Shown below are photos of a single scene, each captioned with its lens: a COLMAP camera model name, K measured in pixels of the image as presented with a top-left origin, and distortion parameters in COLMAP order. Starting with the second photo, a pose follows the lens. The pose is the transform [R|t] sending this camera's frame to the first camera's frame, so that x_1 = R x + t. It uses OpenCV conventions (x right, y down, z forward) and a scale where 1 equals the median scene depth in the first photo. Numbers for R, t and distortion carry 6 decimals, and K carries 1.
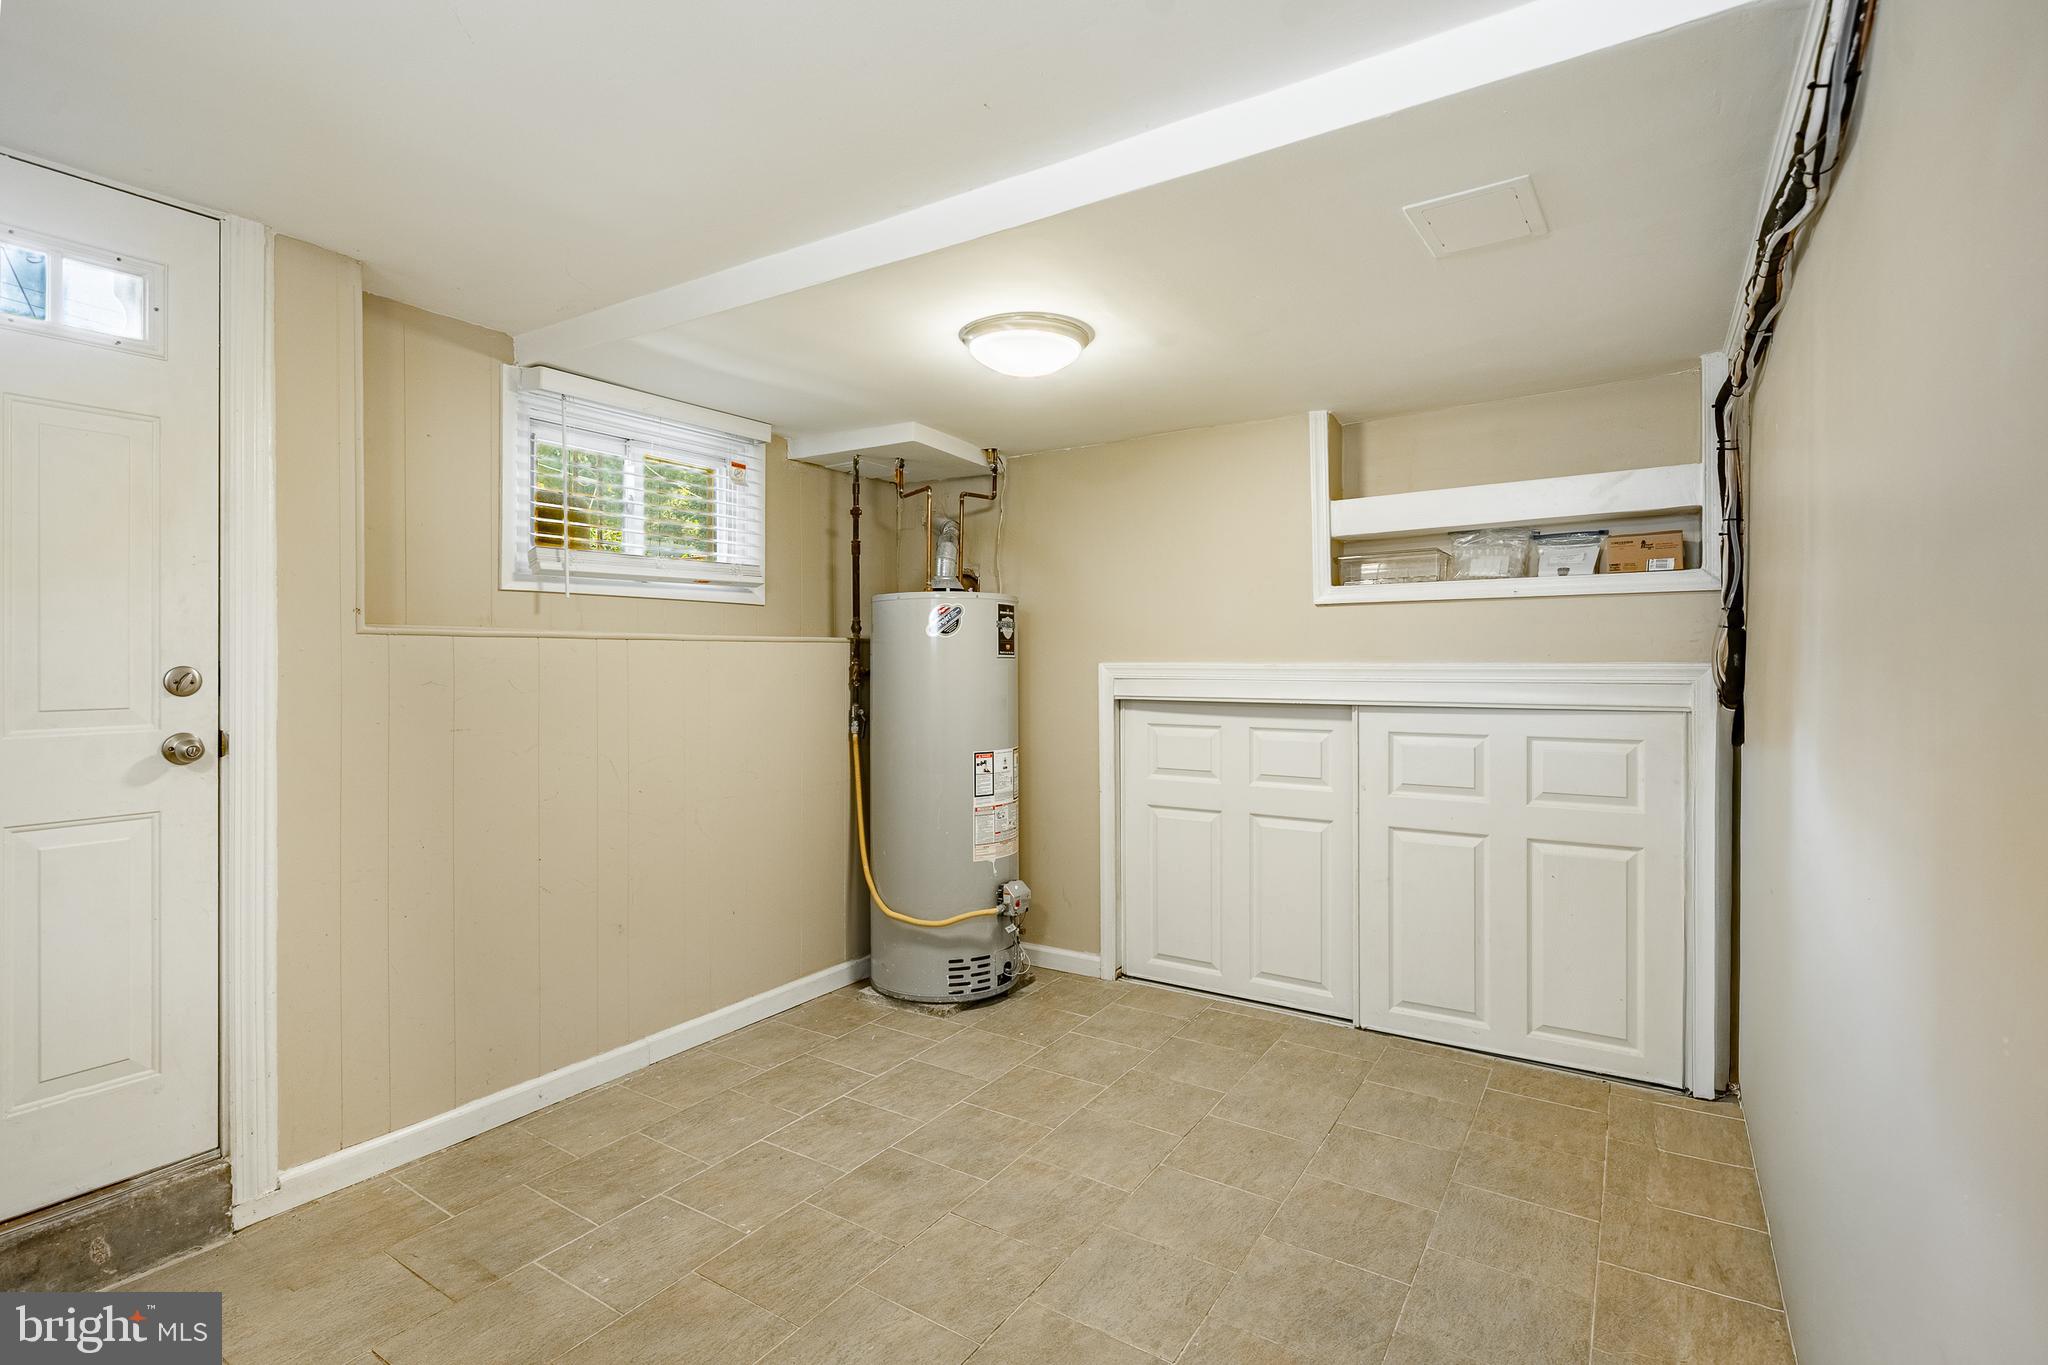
lens RADIAL K [[955.9, 0, 1025.5], [0, 955.9, 669.8], [0, 0, 1]] dist [-0.004556, 0.000058]
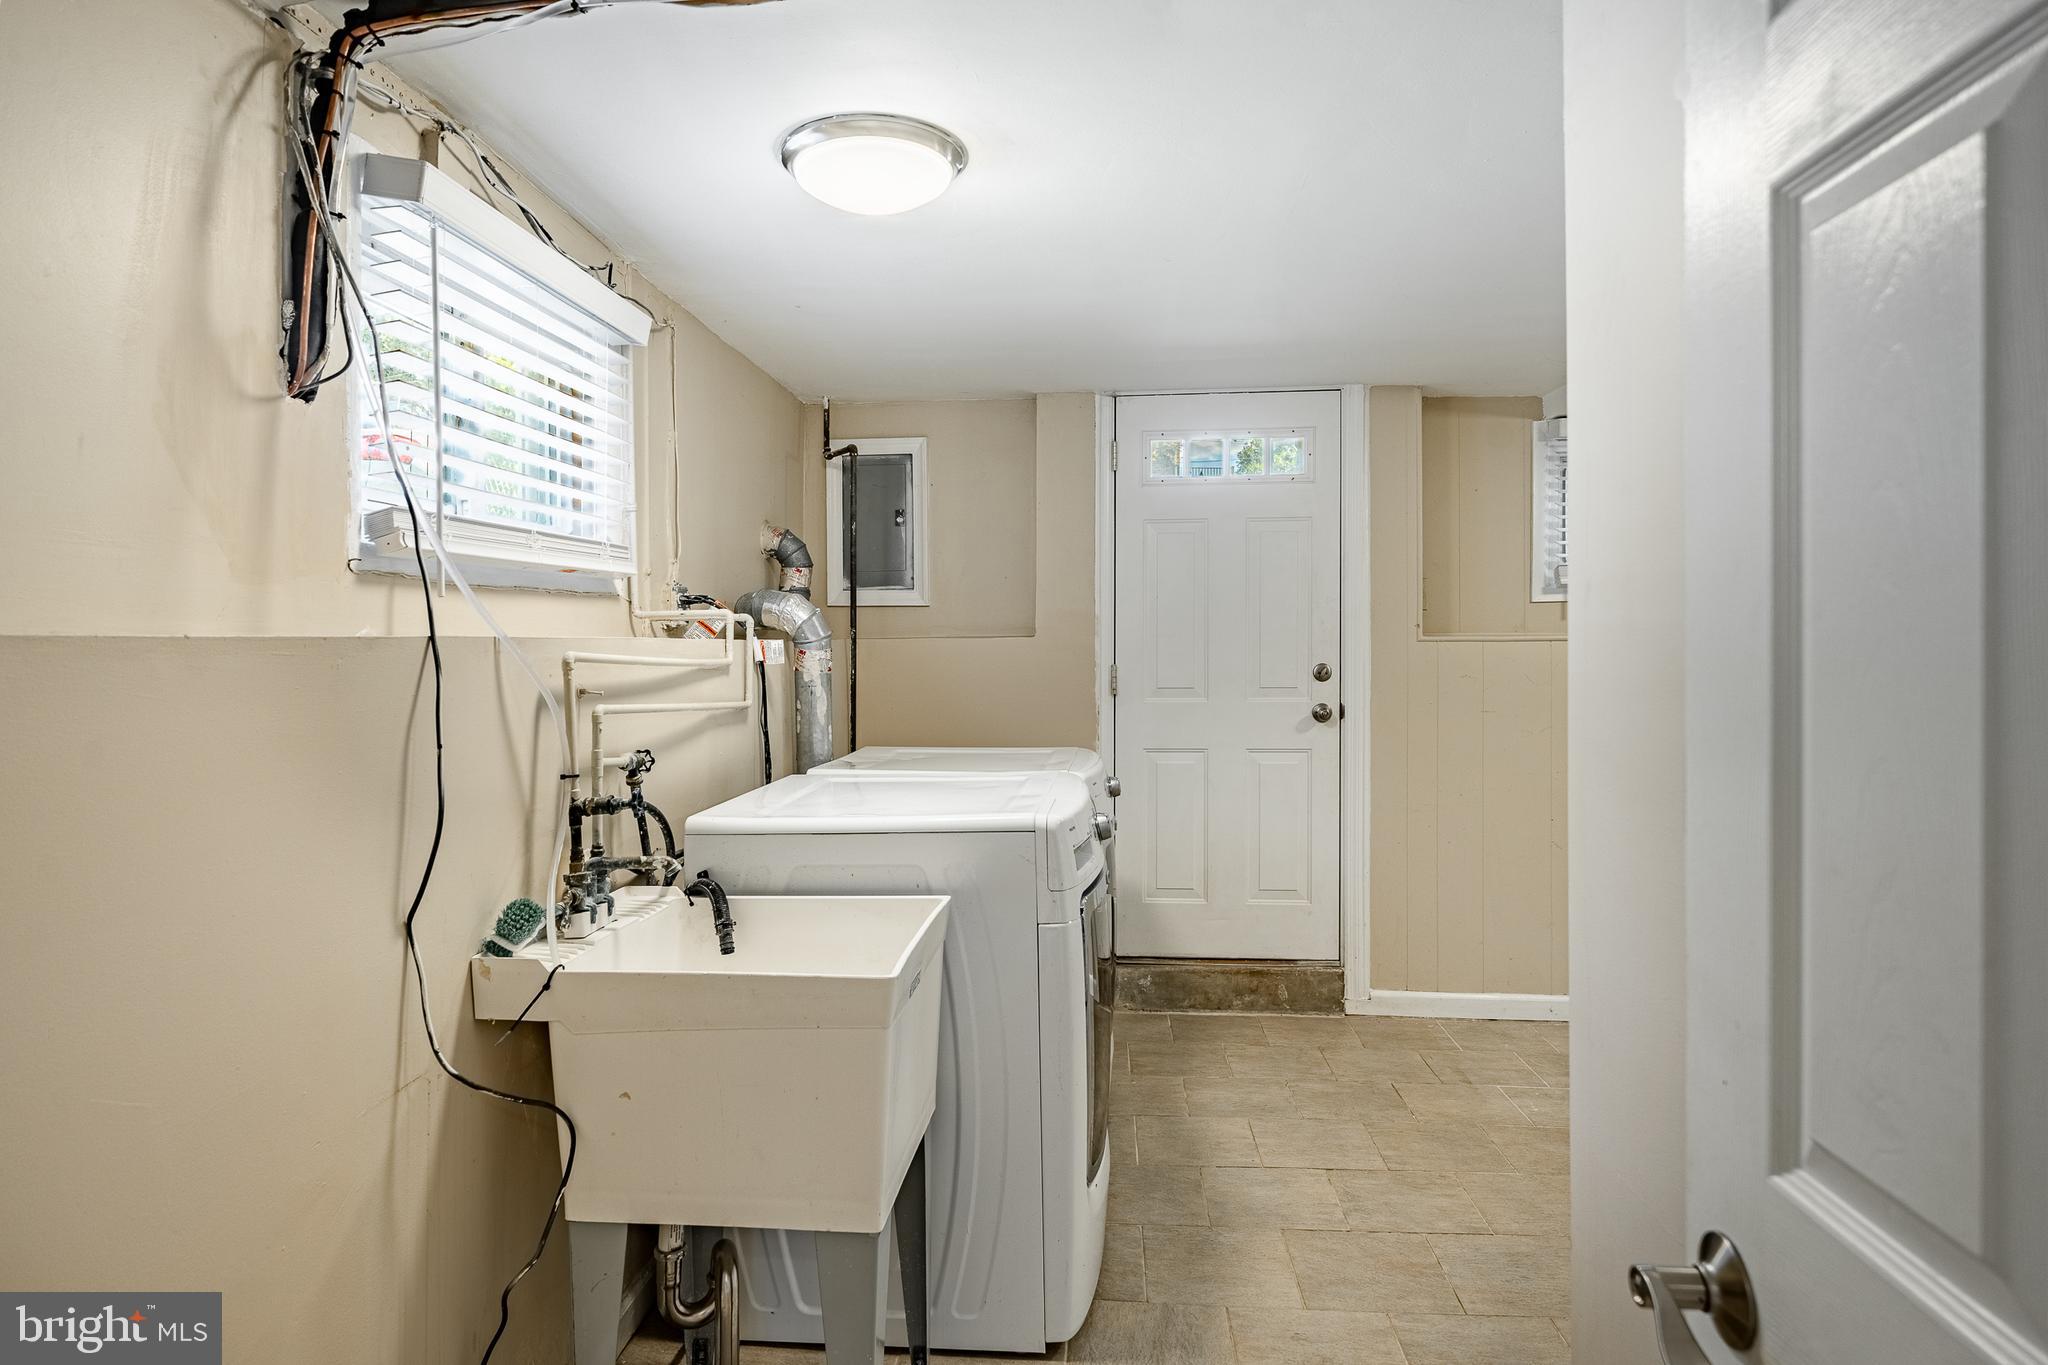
lens RADIAL K [[1114.2, 0, 1021.4], [0, 1114.2, 678.0], [0, 0, 1]] dist [0.003904, 0.000013]
pose [[0.479163, 0.013344, -0.877624, 0.565791], [-0.002575, 0.999901, 0.013797, -0.004233], [0.877722, -0.004351, 0.479150, -0.392270]]
